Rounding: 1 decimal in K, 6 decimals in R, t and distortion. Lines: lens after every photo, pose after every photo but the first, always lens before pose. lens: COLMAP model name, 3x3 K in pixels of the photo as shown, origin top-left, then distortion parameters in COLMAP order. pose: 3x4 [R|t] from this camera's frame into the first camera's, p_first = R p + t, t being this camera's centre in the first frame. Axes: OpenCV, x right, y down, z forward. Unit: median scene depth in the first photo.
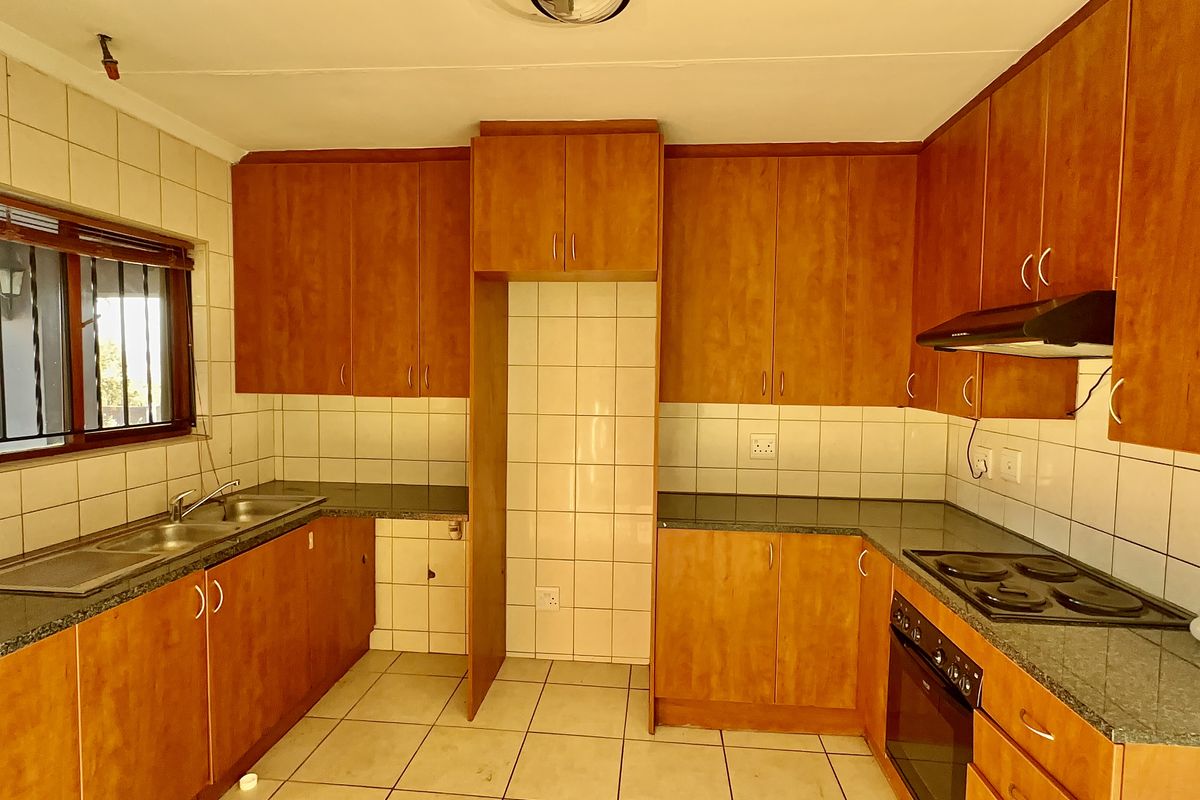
lens RADIAL K [[620.1, 0, 600.0], [0, 620.1, 400.0], [0, 0, 1]] dist [-0.000832, -0.000288]
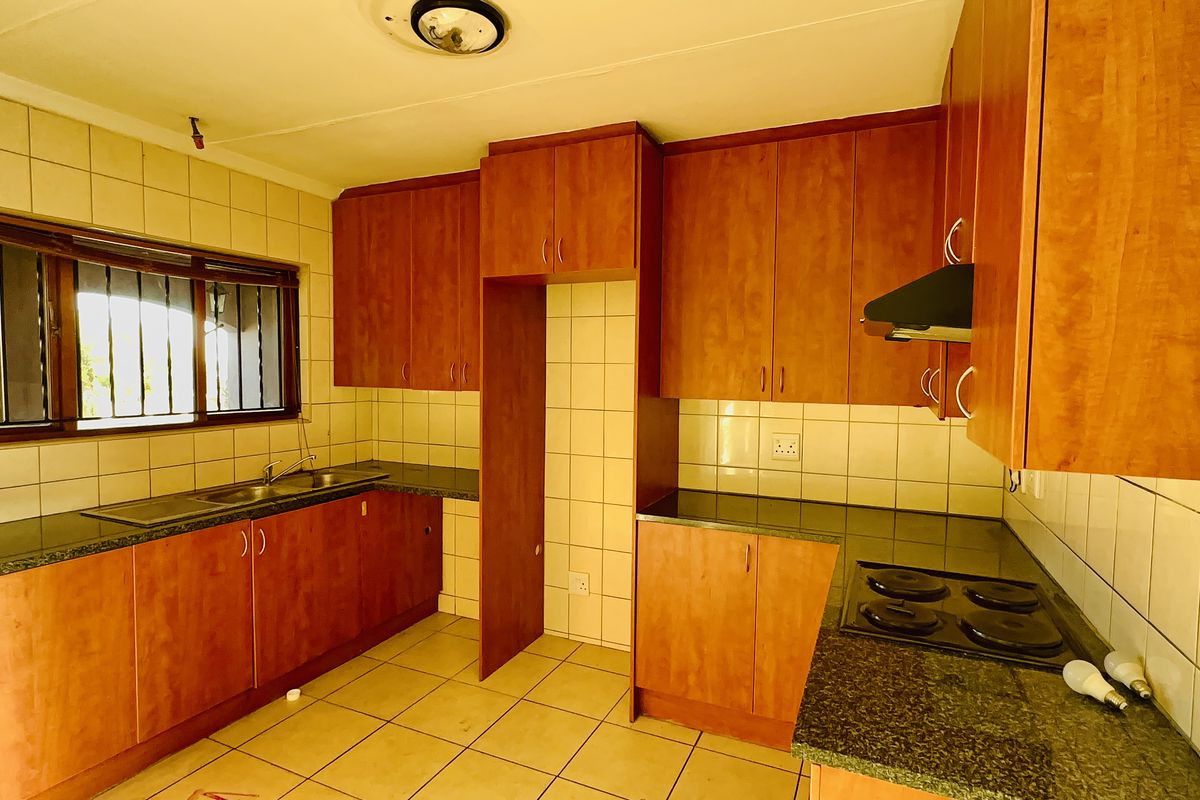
lens RADIAL K [[620.1, 0, 600.0], [0, 620.1, 400.0], [0, 0, 1]] dist [-0.000832, -0.000288]
pose [[0.944298, 0.014559, -0.328770, 0.354008], [-0.016511, 0.999859, -0.003146, 0.012671], [0.328678, 0.008399, 0.944405, 0.014019]]
